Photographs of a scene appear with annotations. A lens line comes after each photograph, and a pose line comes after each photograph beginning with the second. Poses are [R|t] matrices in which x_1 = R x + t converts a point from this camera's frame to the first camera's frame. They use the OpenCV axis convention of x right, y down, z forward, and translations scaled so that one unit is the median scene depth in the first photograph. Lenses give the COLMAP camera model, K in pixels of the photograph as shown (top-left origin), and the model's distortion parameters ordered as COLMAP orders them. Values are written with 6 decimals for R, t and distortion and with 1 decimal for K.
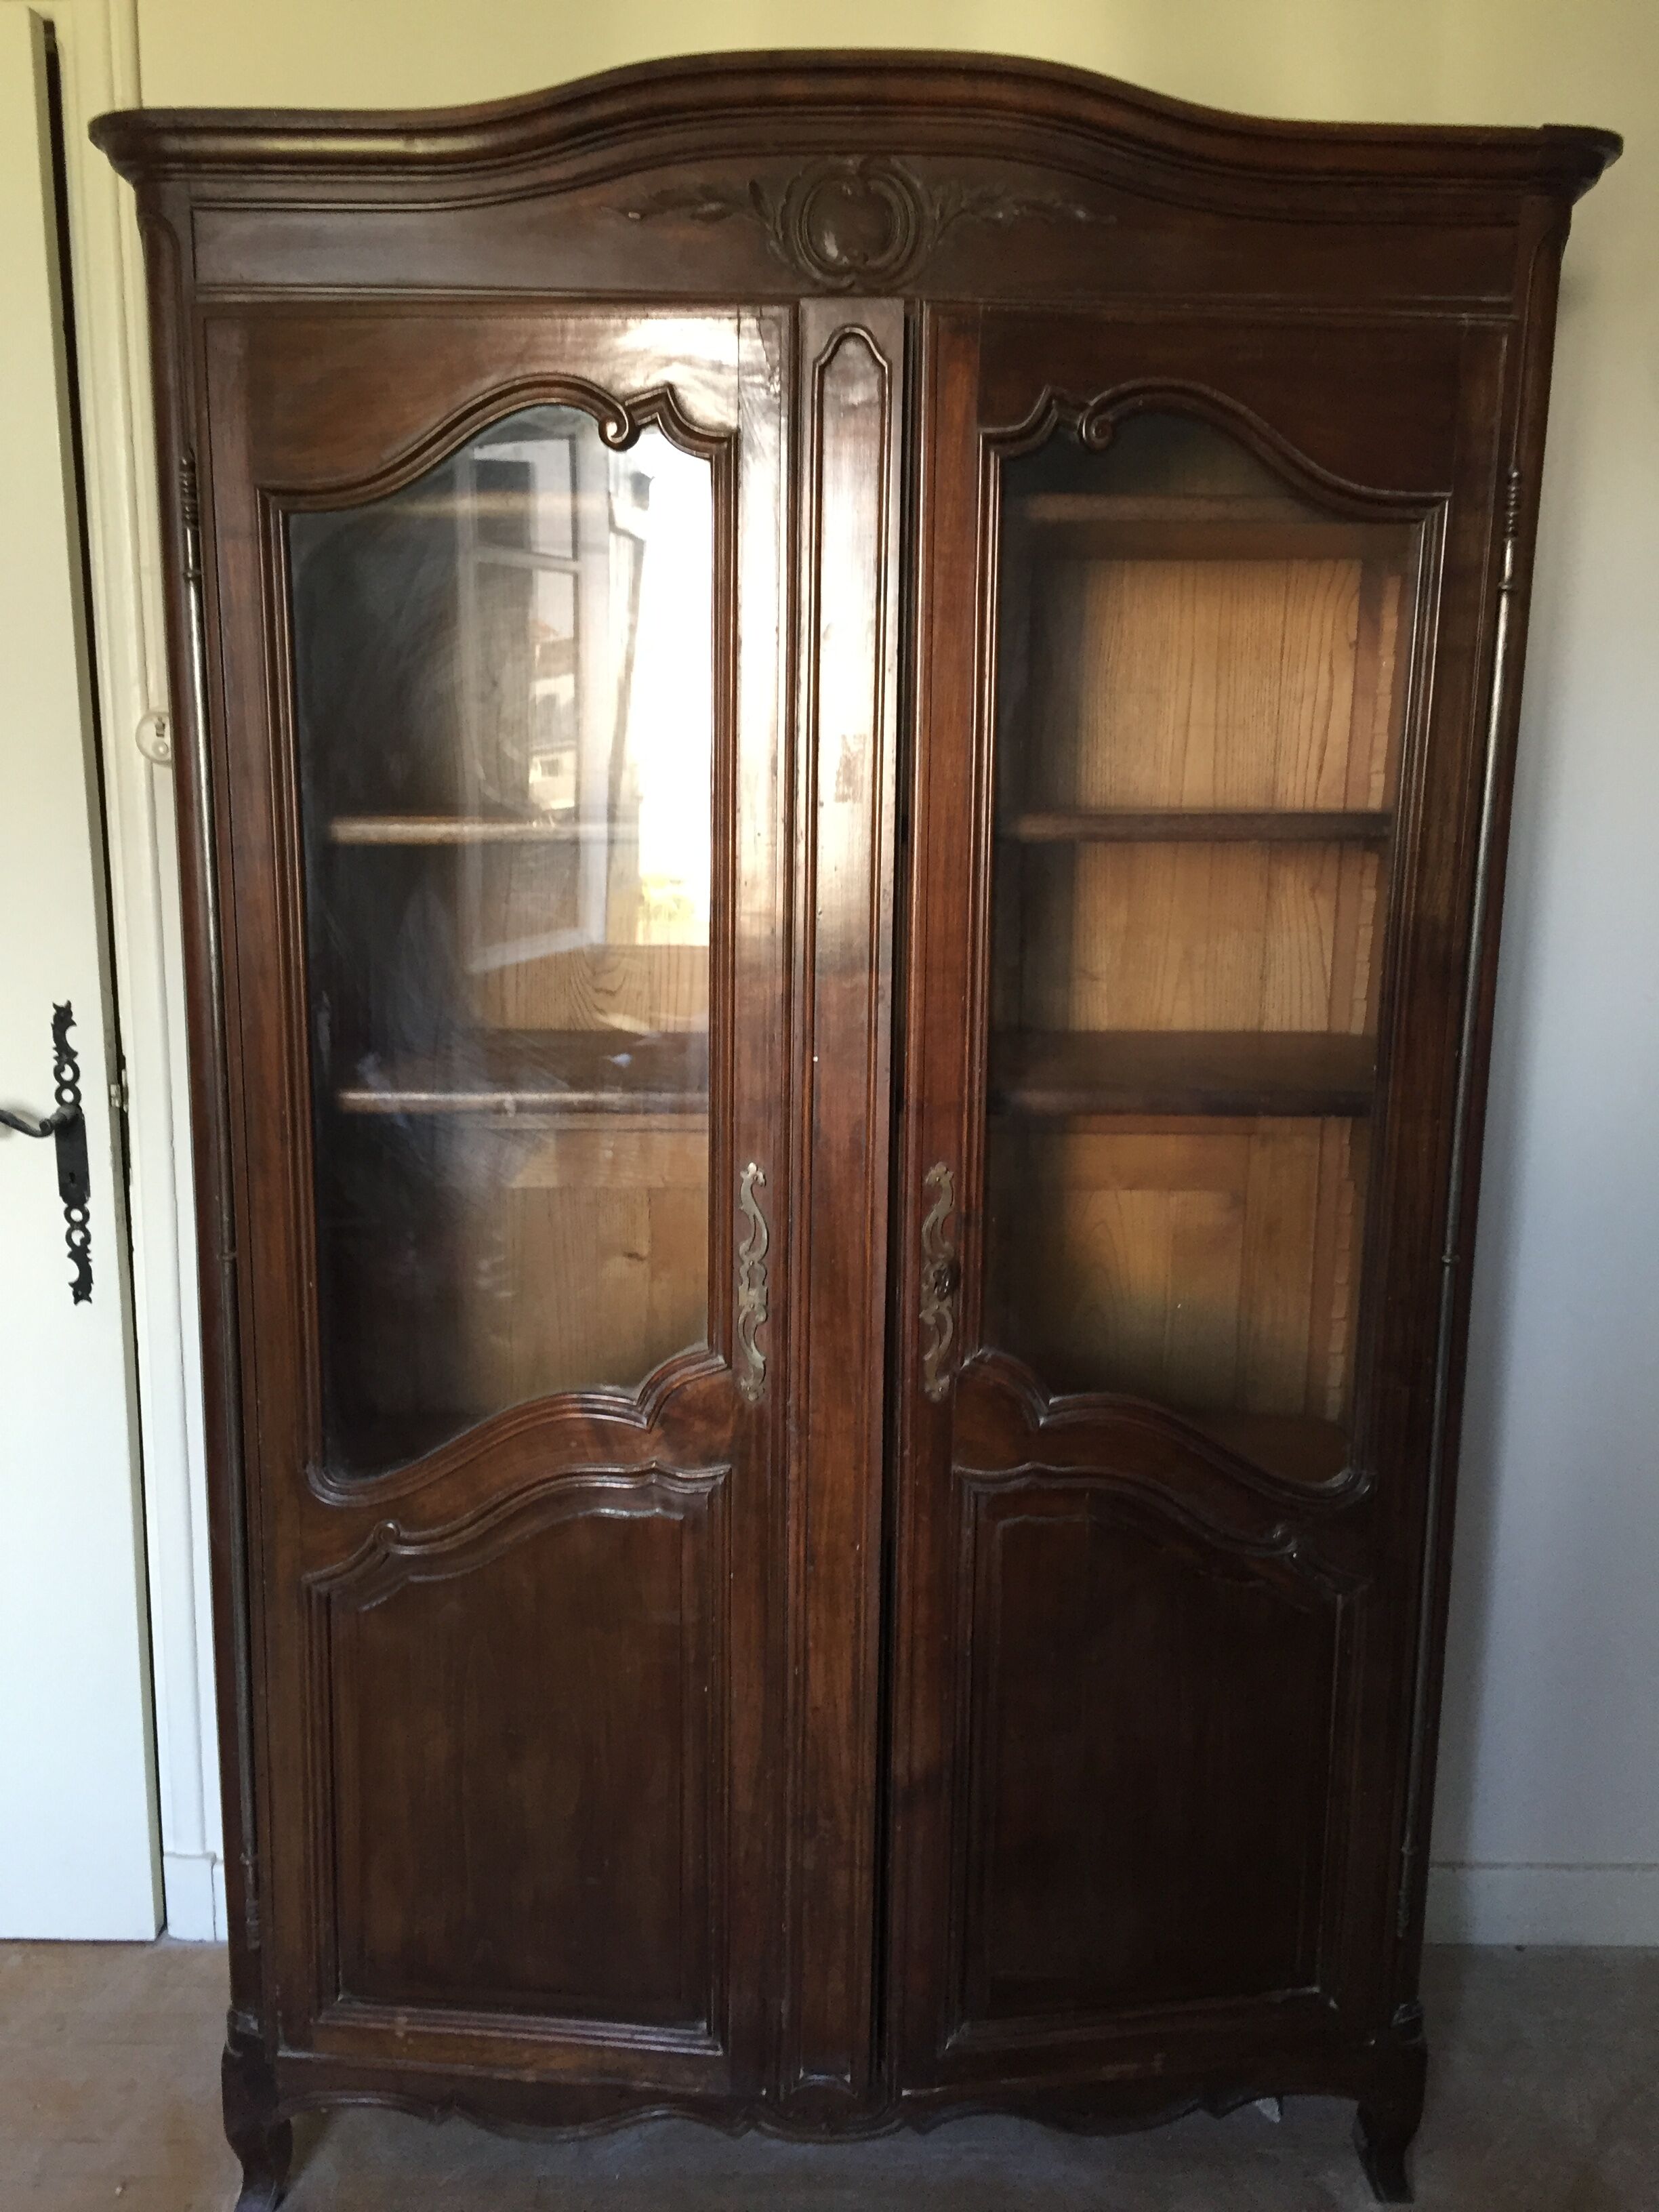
lens RADIAL K [[1894.5, 0, 804.6], [0, 1894.5, 1109.1], [0, 0, 1]] dist [0.050102, -0.057381]
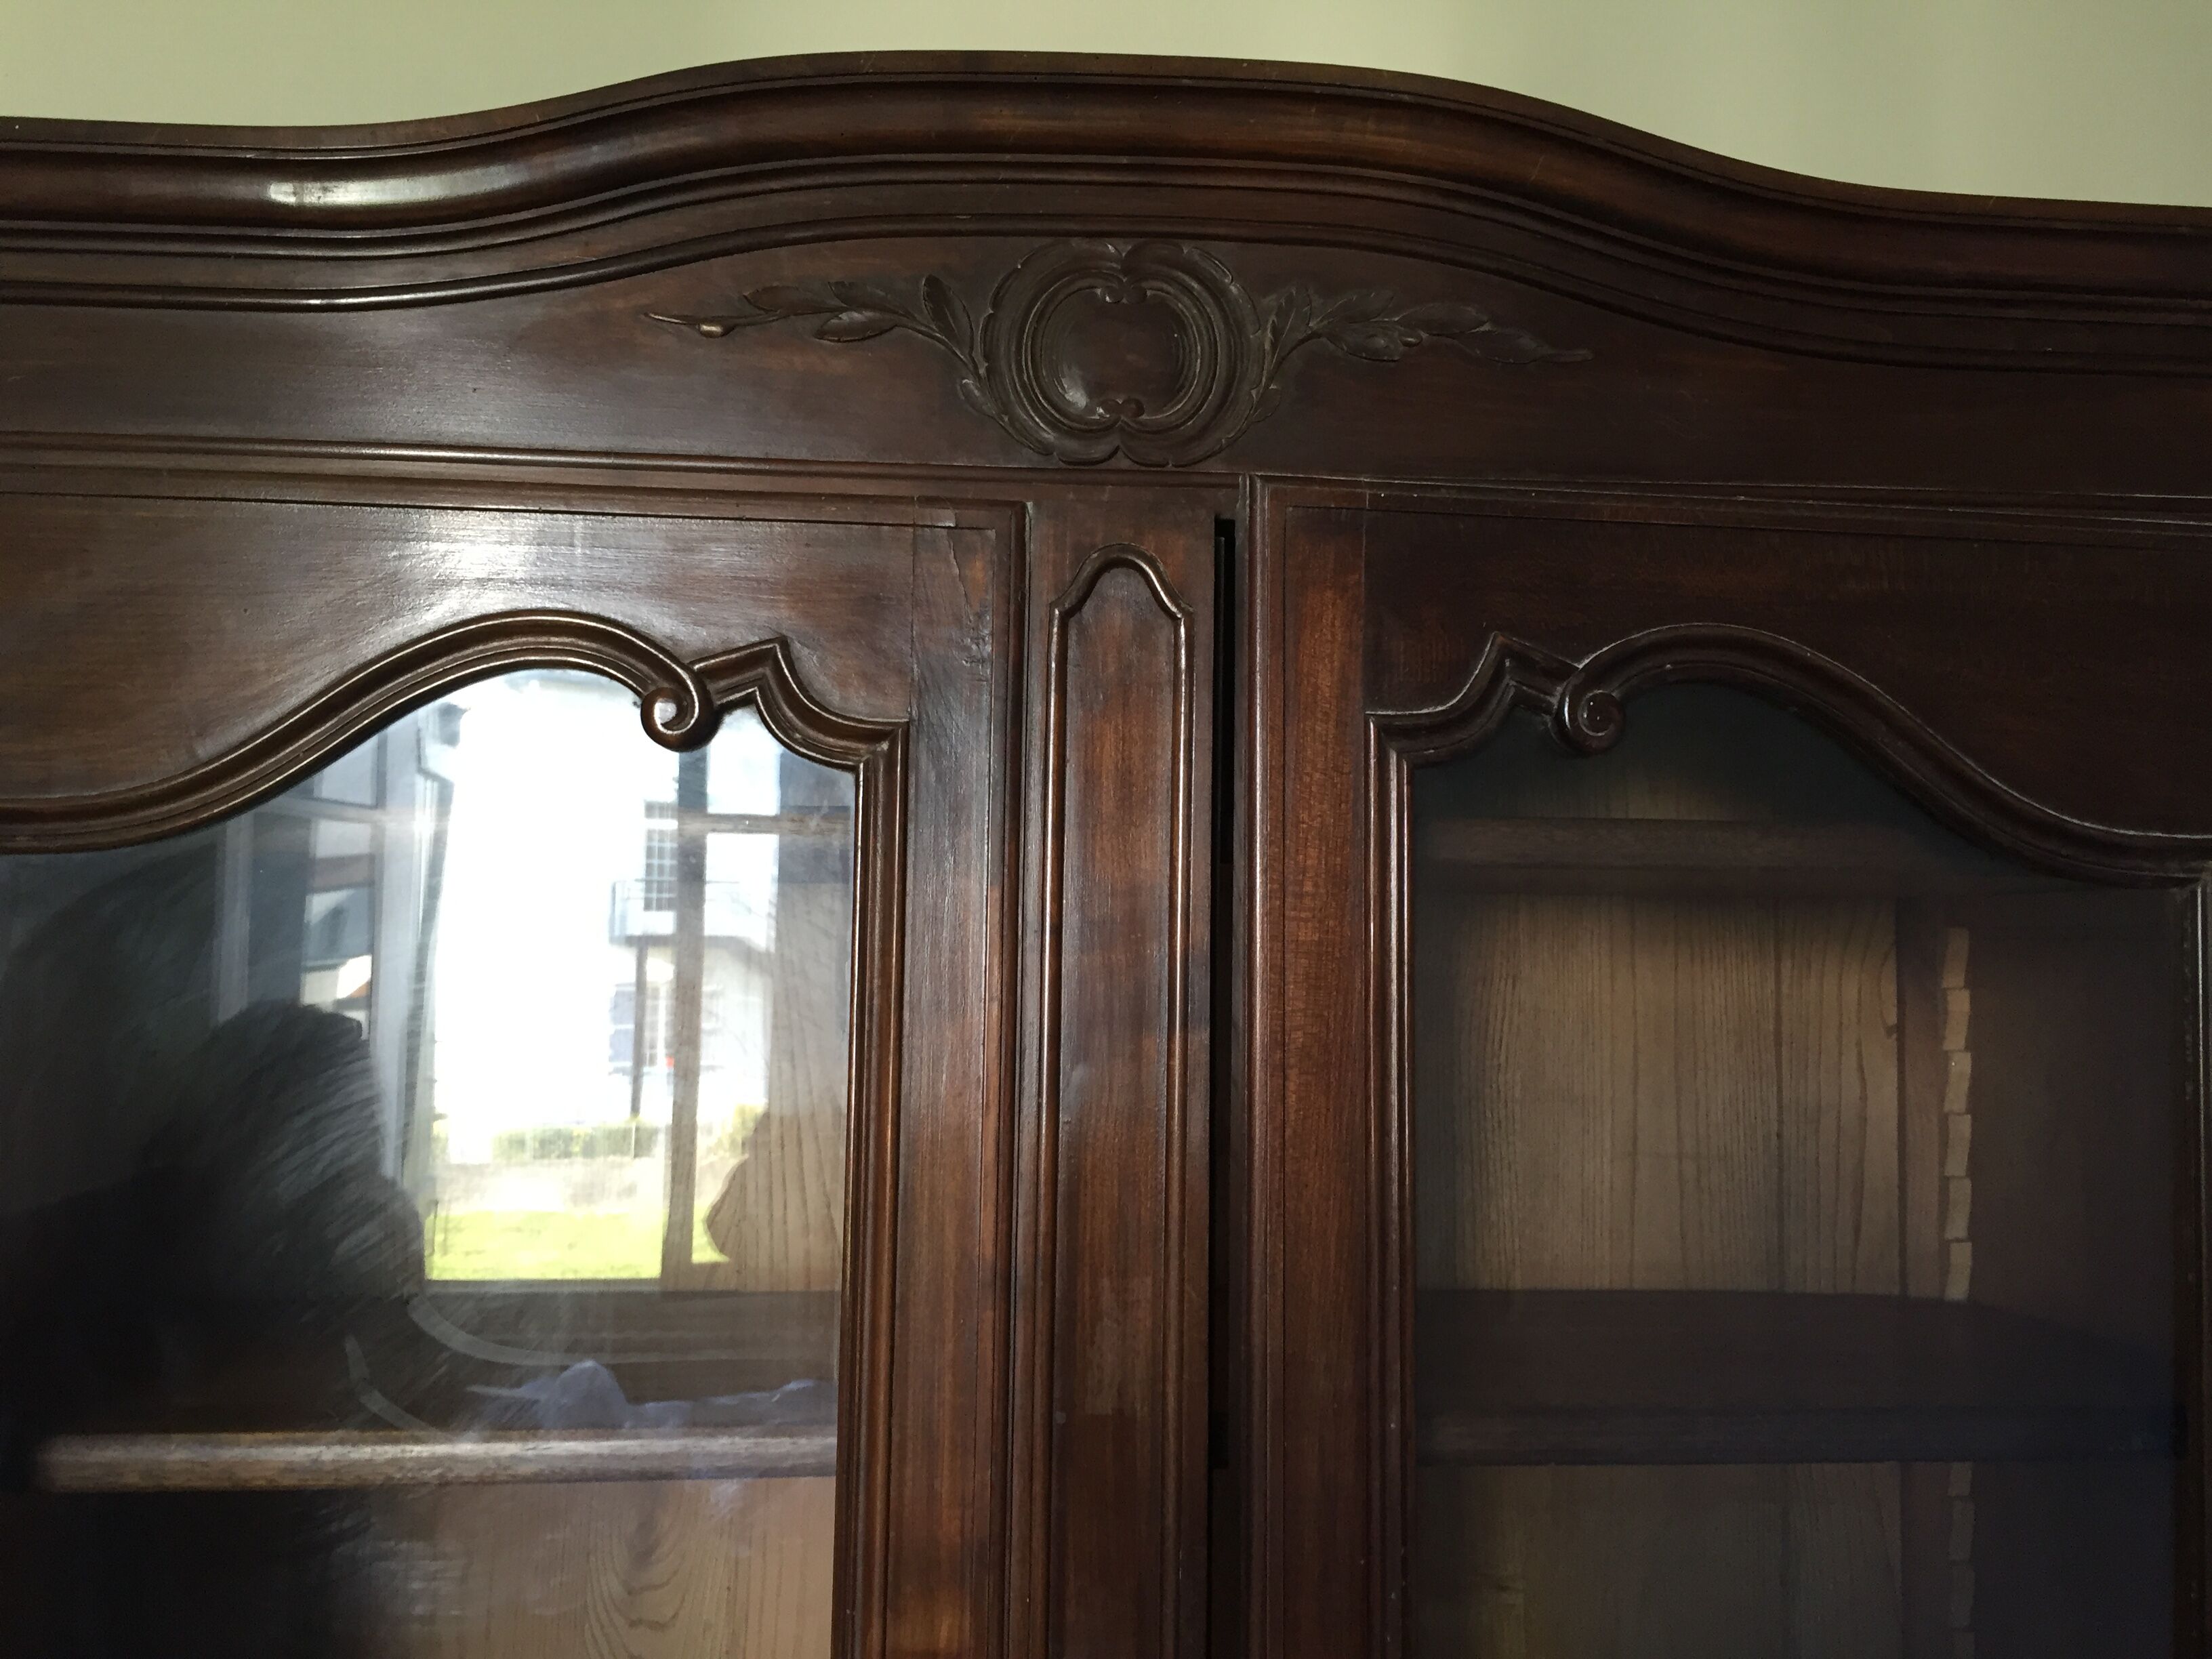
lens RADIAL K [[1894.5, 0, 1070.5], [0, 1894.5, 841.2], [0, 0, 1]] dist [0.050102, -0.057381]
pose [[0.998517, 0.007376, 0.053938, -0.015624], [0.006046, 0.969627, -0.244513, -0.193466], [-0.054103, 0.244477, 0.968145, 0.505529]]
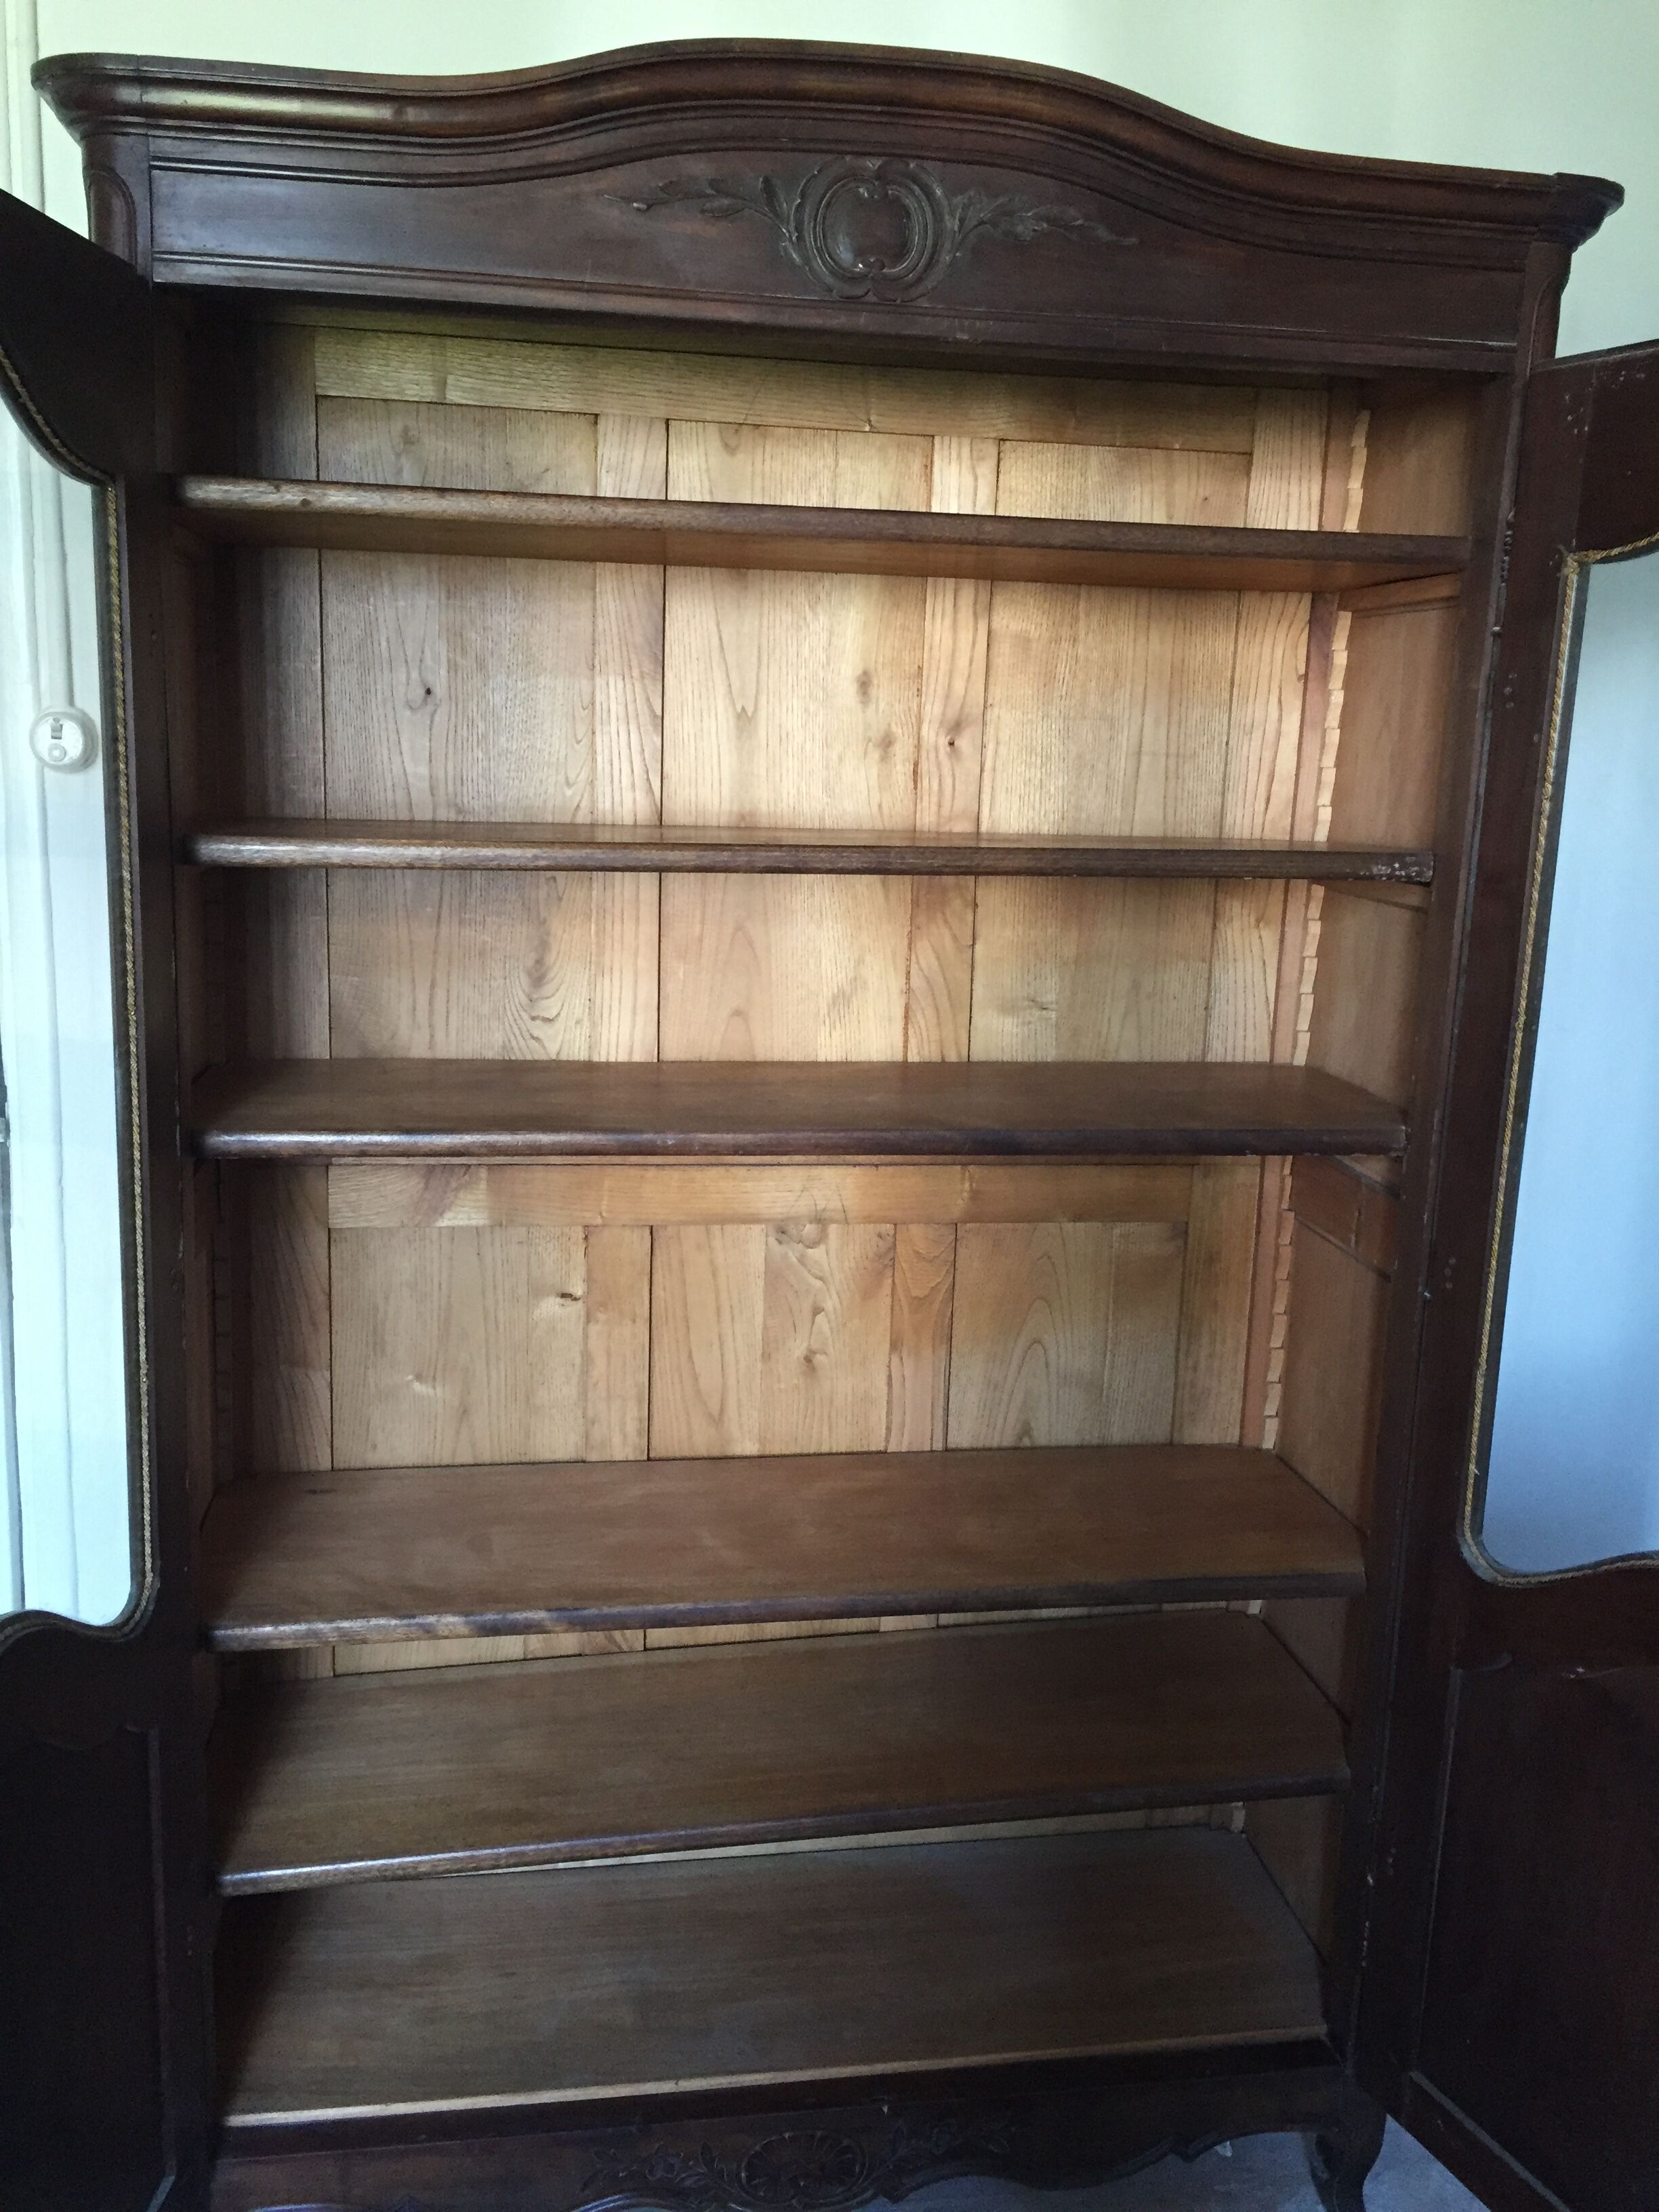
lens RADIAL K [[1894.5, 0, 794.8], [0, 1894.5, 1111.2], [0, 0, 1]] dist [0.050102, -0.057381]
pose [[0.990783, -0.001443, 0.135448, -0.141345], [0.000875, 0.999991, 0.004259, -0.025796], [-0.135453, -0.004101, 0.990775, 0.055886]]
